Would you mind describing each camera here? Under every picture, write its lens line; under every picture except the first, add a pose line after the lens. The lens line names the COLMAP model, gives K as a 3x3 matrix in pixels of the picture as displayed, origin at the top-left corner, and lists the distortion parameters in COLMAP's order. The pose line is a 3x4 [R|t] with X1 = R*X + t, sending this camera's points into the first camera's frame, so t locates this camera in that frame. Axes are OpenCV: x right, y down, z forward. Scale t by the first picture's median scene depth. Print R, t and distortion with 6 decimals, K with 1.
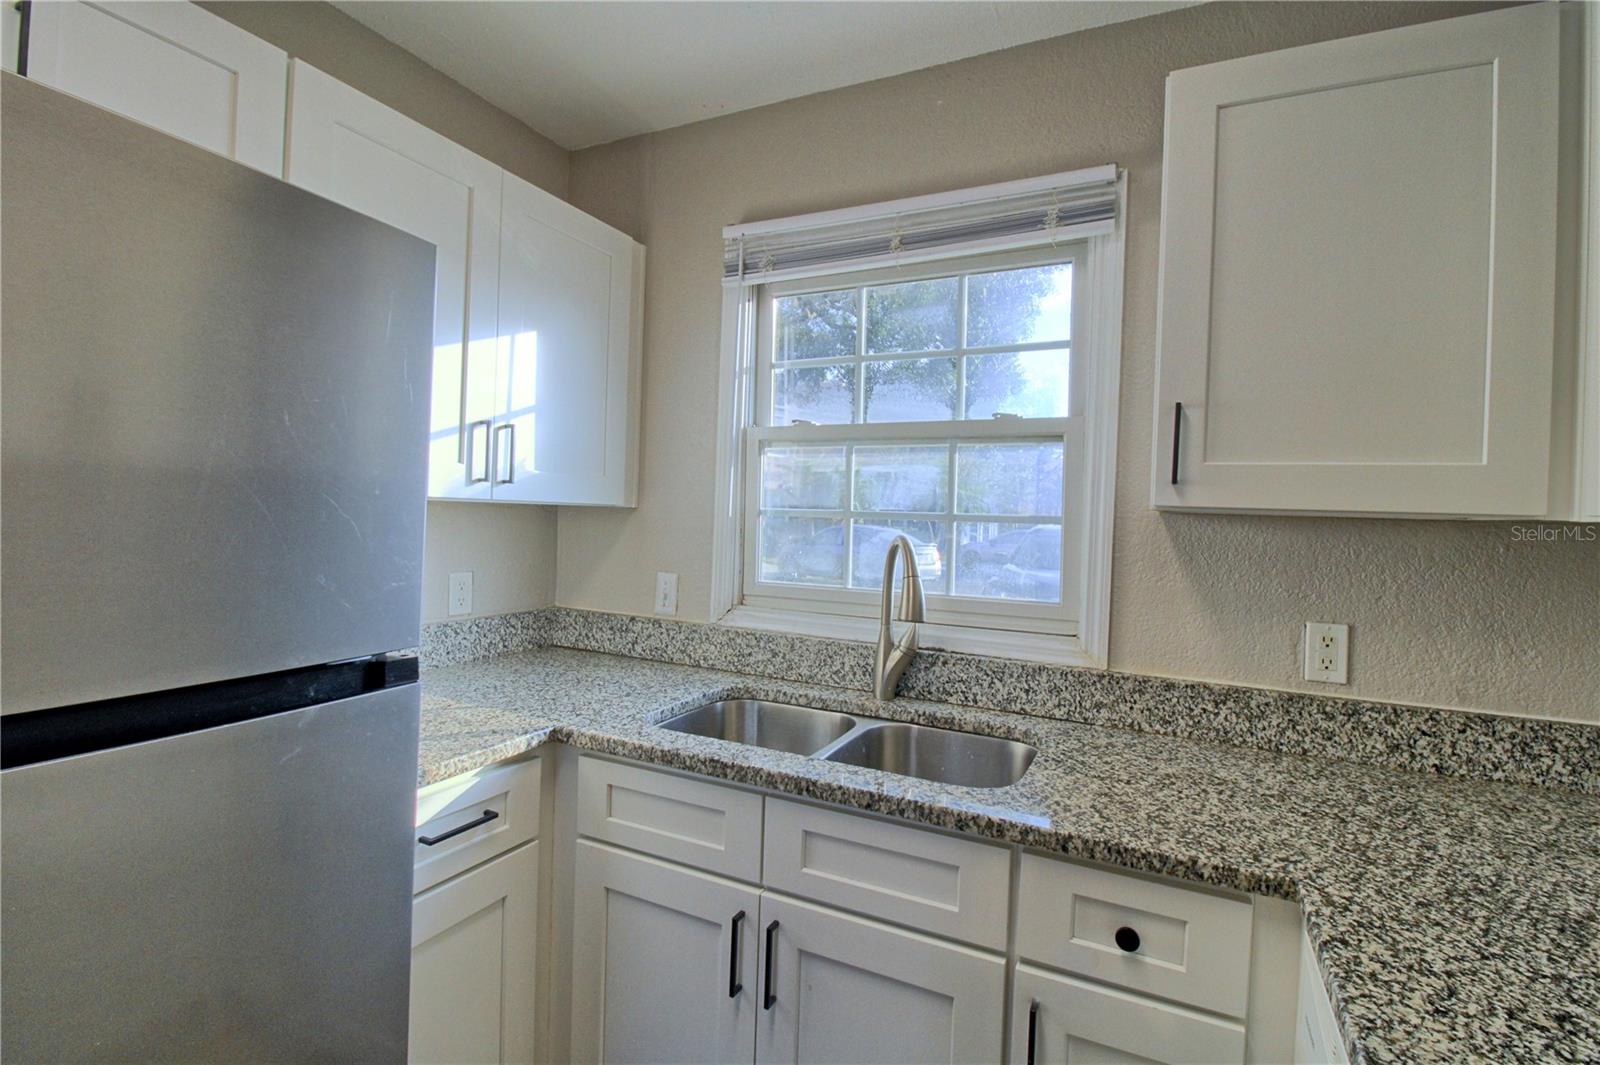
lens RADIAL K [[742.1, 0, 801.2], [0, 742.1, 515.3], [0, 0, 1]] dist [0.001395, -0.013396]
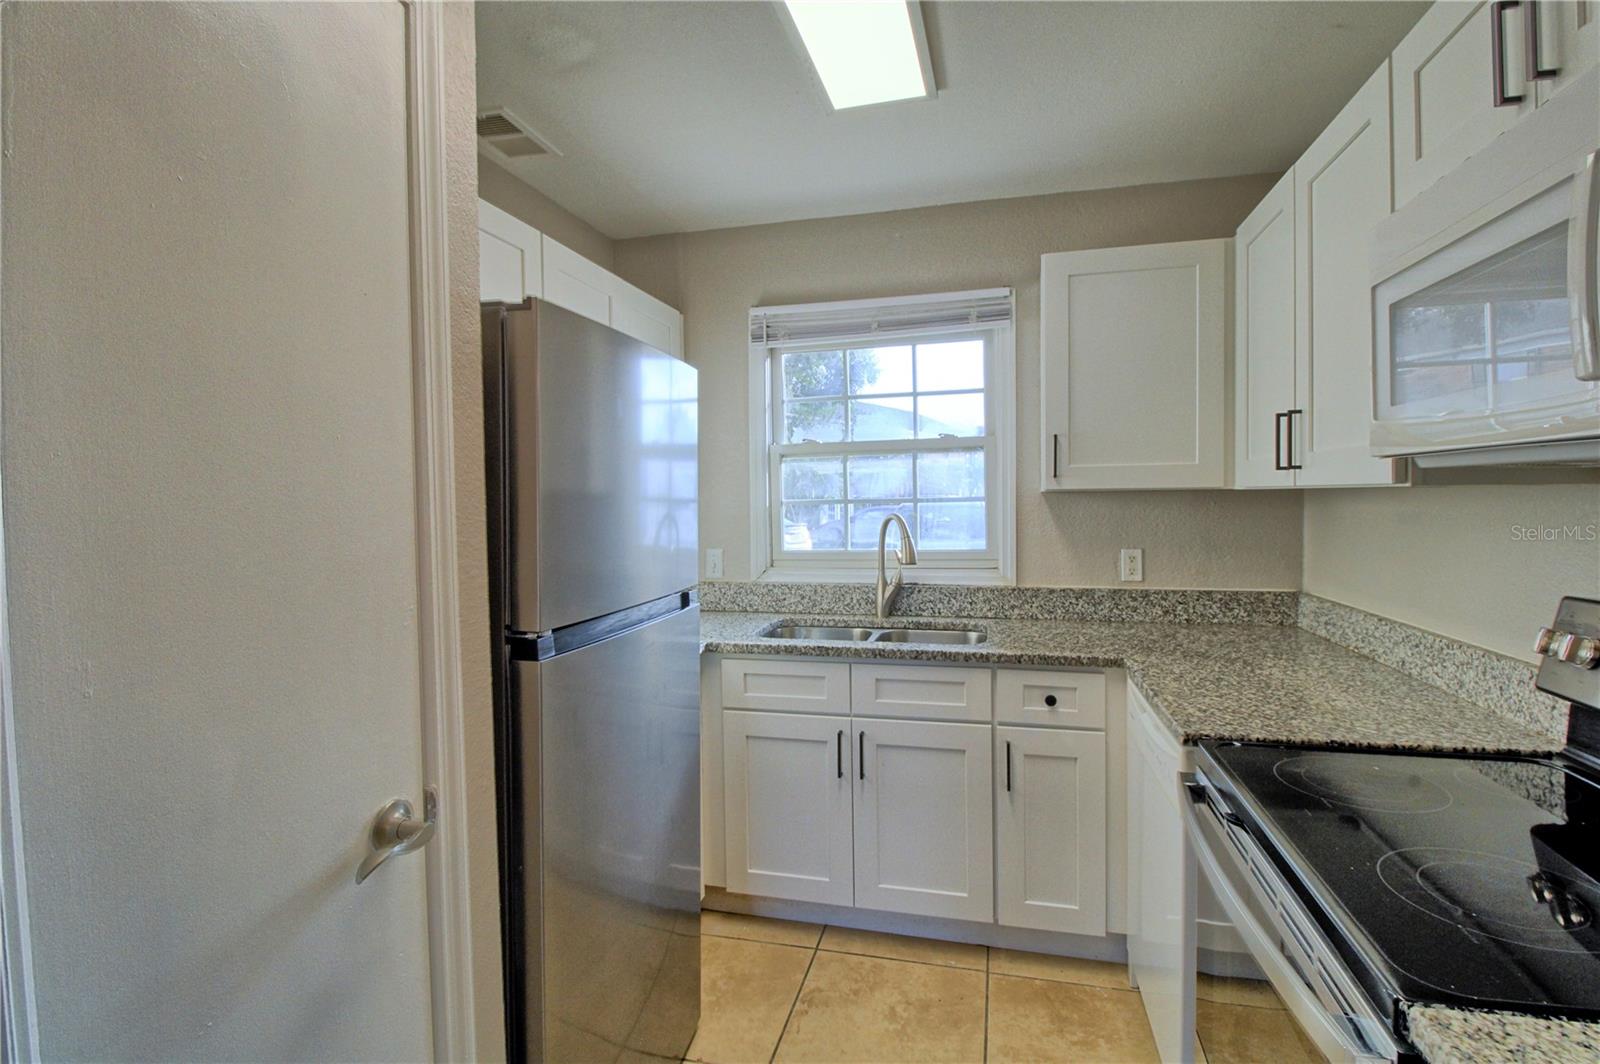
lens RADIAL K [[742.1, 0, 801.2], [0, 742.1, 514.8], [0, 0, 1]] dist [0.001395, -0.013396]
pose [[0.978904, -0.052140, 0.197555, -0.398386], [0.047858, 0.998505, 0.026396, -0.022997], [-0.198636, -0.016384, 0.979936, -0.566131]]
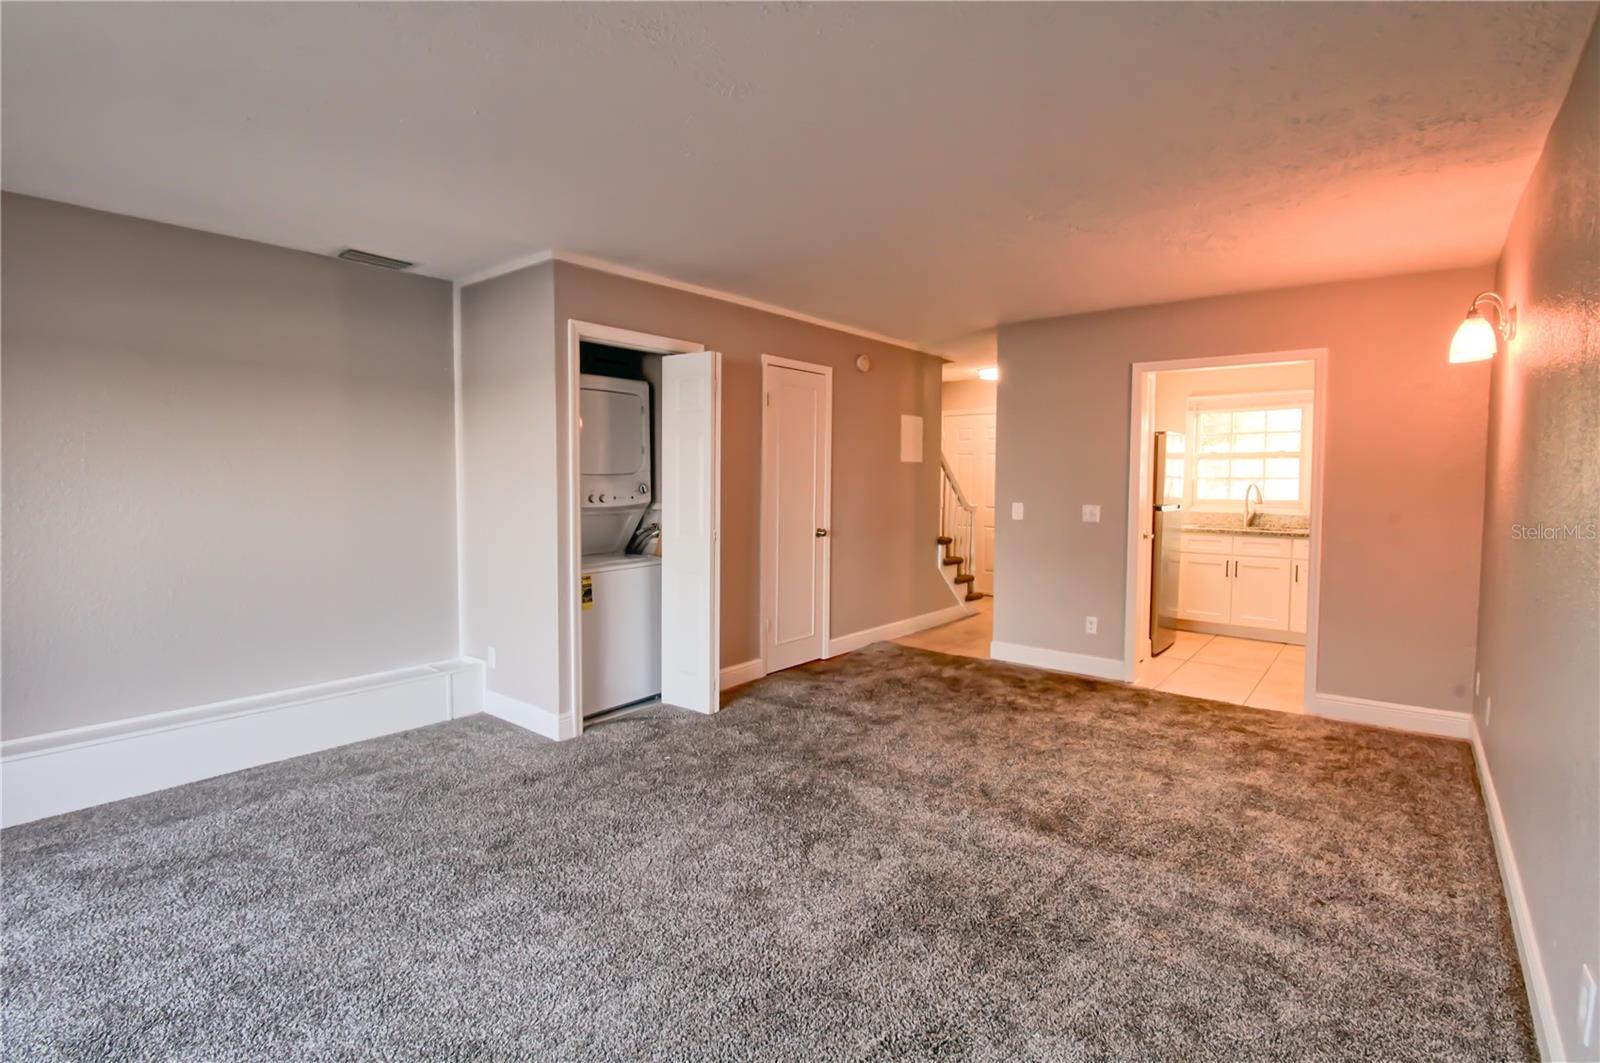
lens RADIAL K [[742.1, 0, 801.2], [0, 742.1, 514.3], [0, 0, 1]] dist [0.001395, -0.013396]
pose [[0.975194, -0.018167, -0.220606, -1.414115], [0.026631, 0.999016, 0.035452, -0.012834], [0.219745, -0.040448, 0.974719, -3.556622]]
